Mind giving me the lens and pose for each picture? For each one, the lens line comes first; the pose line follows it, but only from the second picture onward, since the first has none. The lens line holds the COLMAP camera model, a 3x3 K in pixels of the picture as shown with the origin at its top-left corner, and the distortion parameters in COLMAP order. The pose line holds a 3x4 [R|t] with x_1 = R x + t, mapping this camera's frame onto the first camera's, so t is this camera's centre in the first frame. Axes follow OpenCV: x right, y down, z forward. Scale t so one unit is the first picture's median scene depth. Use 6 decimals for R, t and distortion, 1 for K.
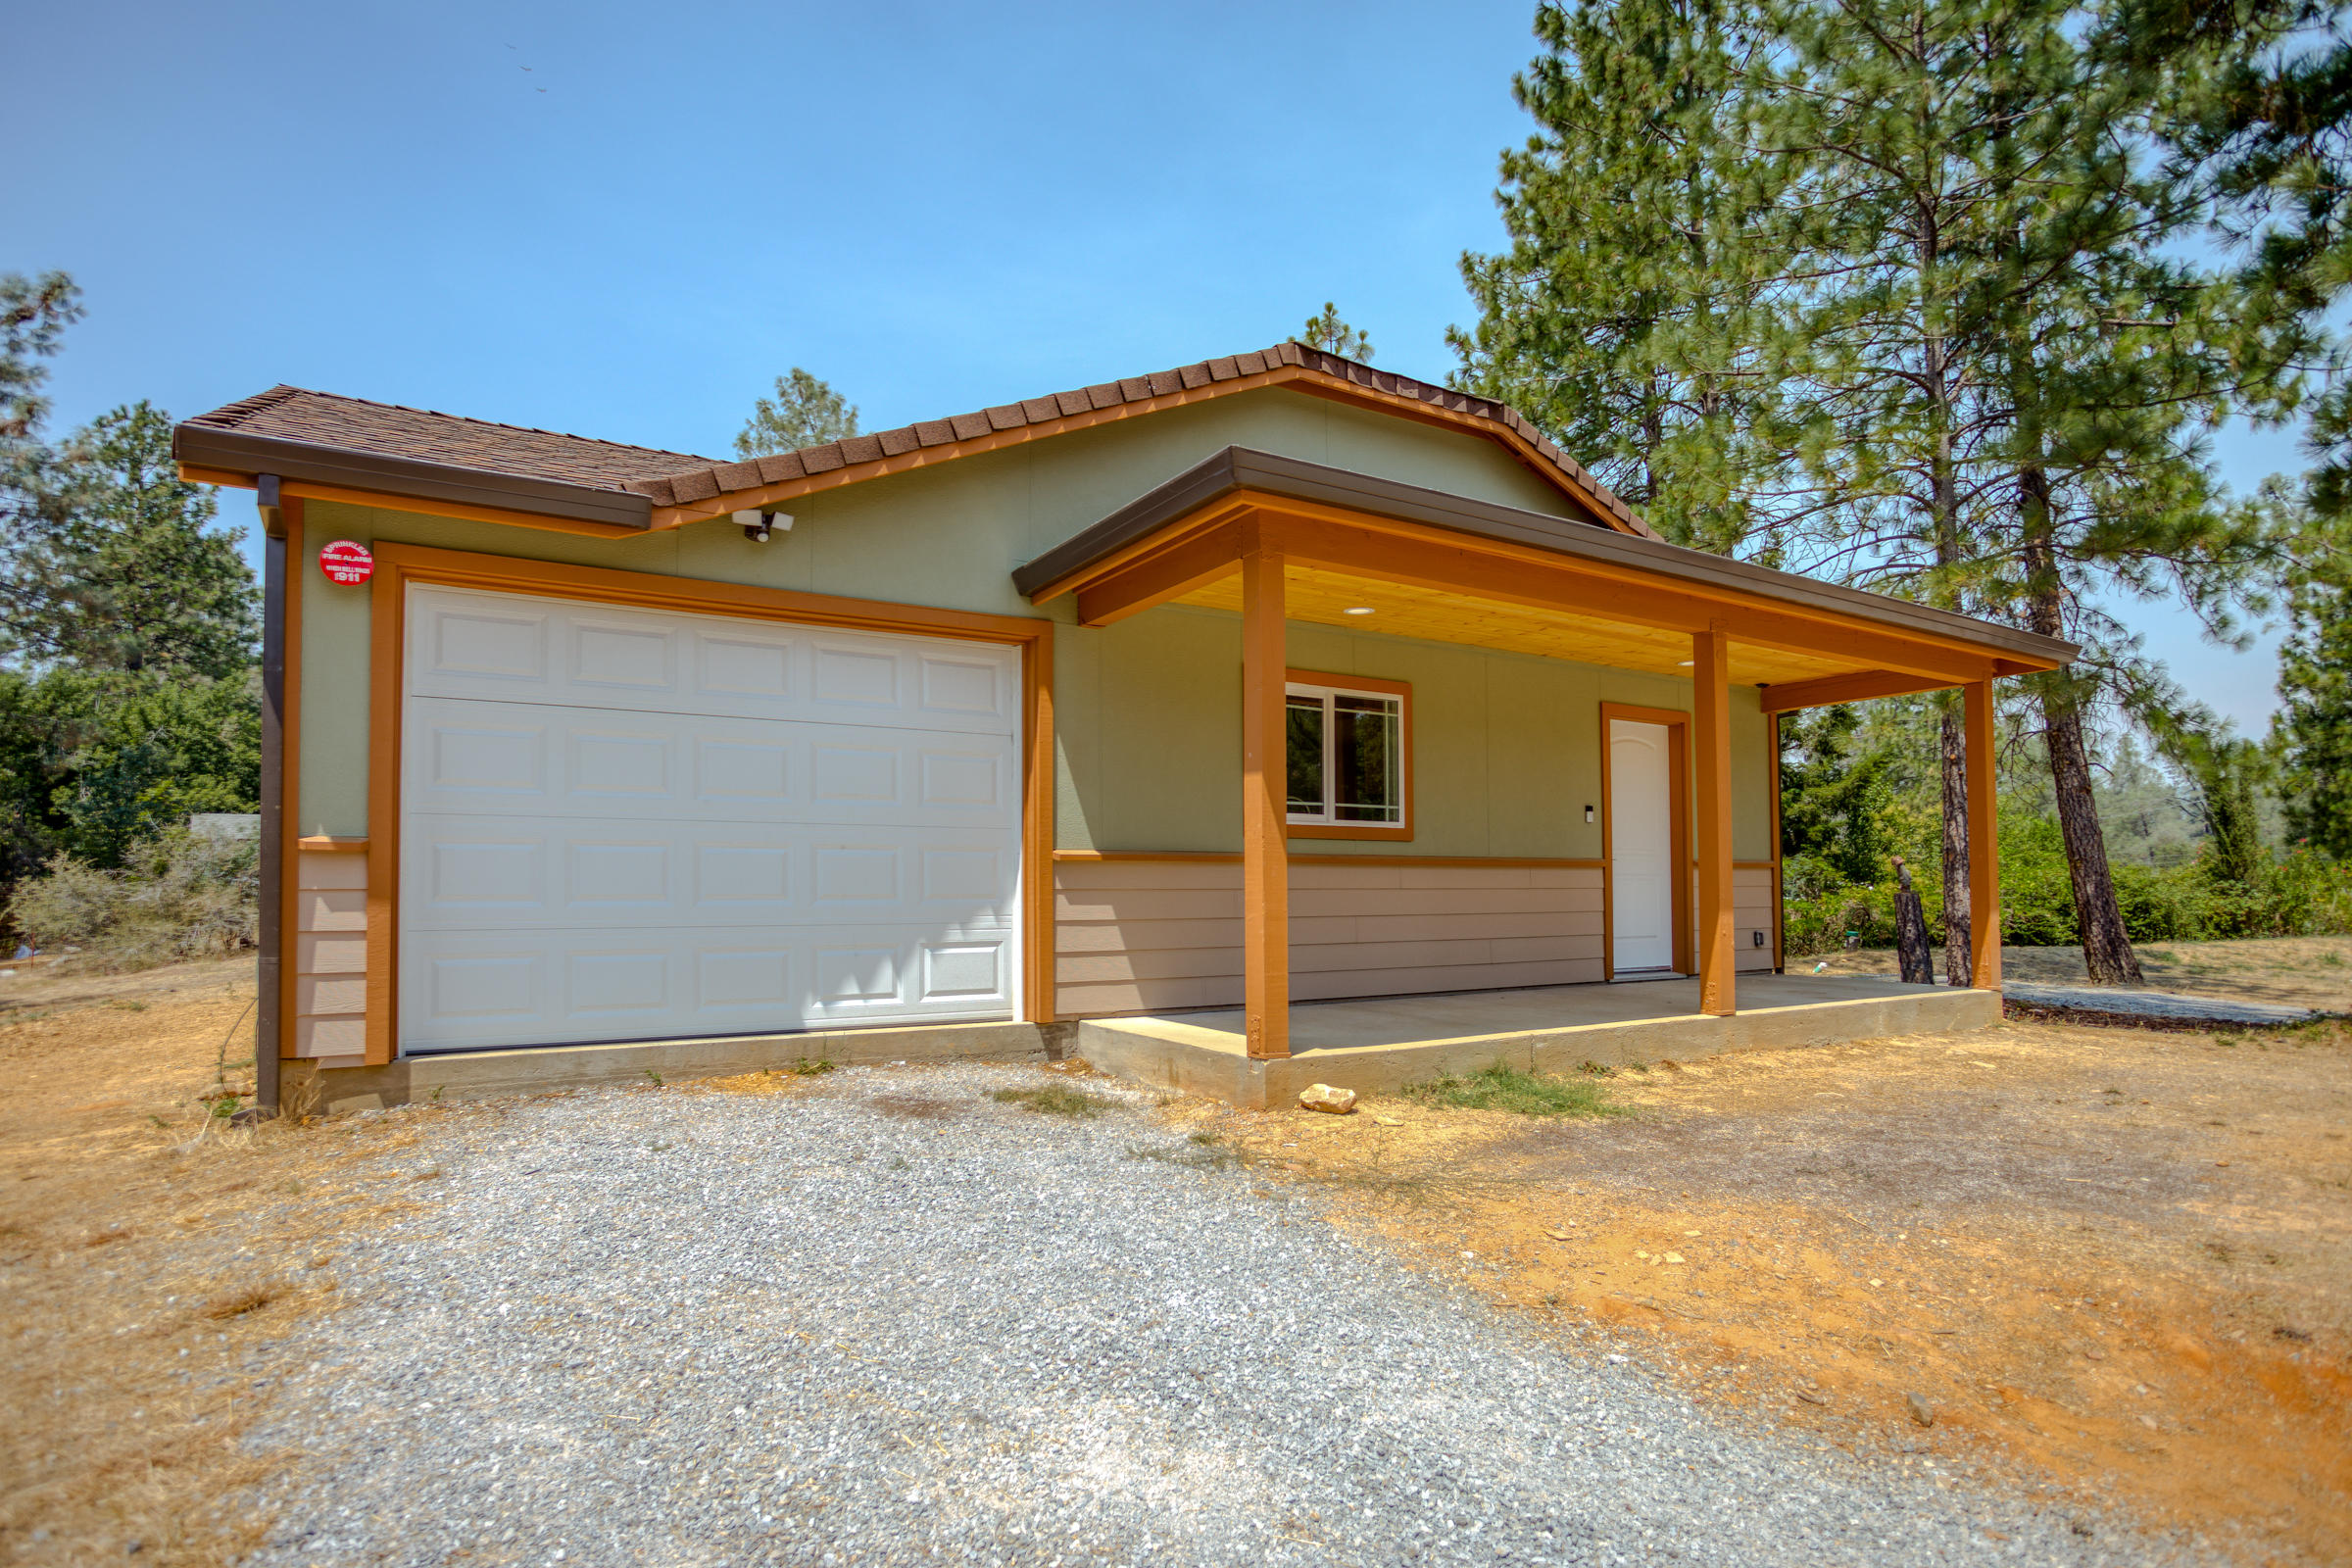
lens RADIAL K [[1229.3, 0, 1179.2], [0, 1229.3, 859.6], [0, 0, 1]] dist [-0.043837, 0.024427]
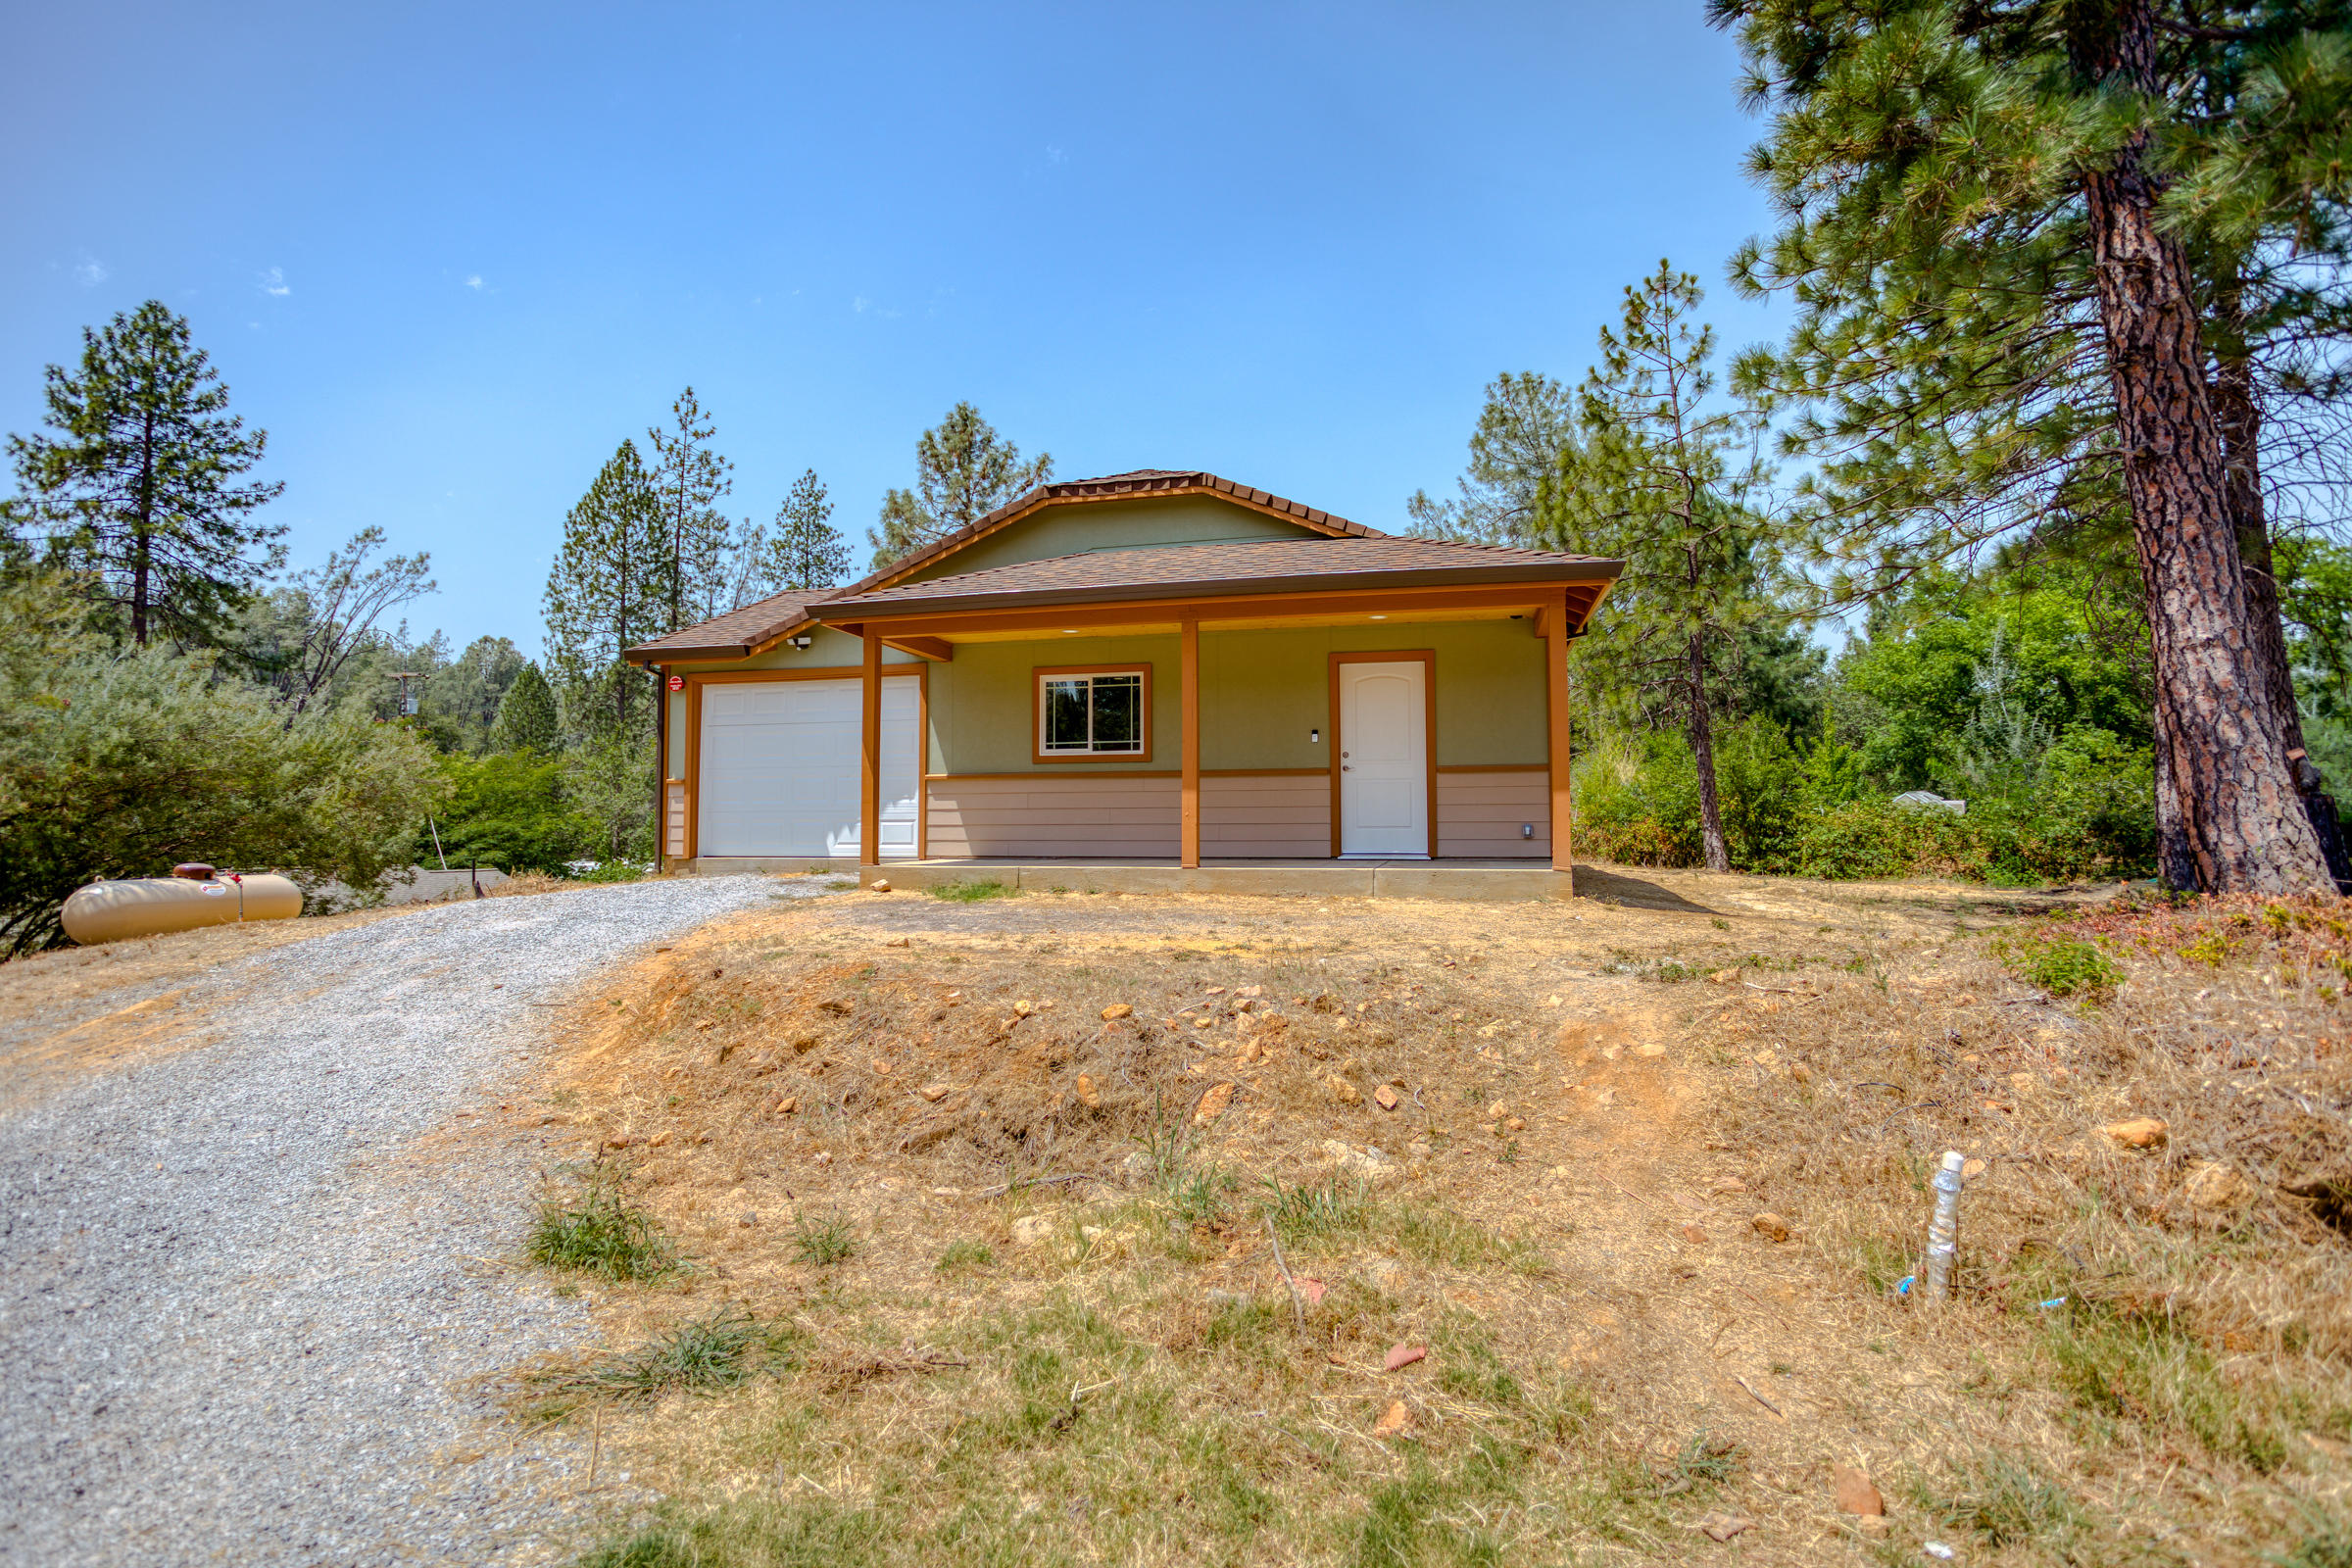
lens RADIAL K [[1143.5, 0, 1172.4], [0, 1143.5, 767.1], [0, 0, 1]] dist [-0.050483, 0.031570]
pose [[0.700876, -0.036778, -0.712334, 1.291228], [0.022286, 0.999311, -0.029667, 0.037882], [0.712935, 0.004918, 0.701213, -0.030312]]
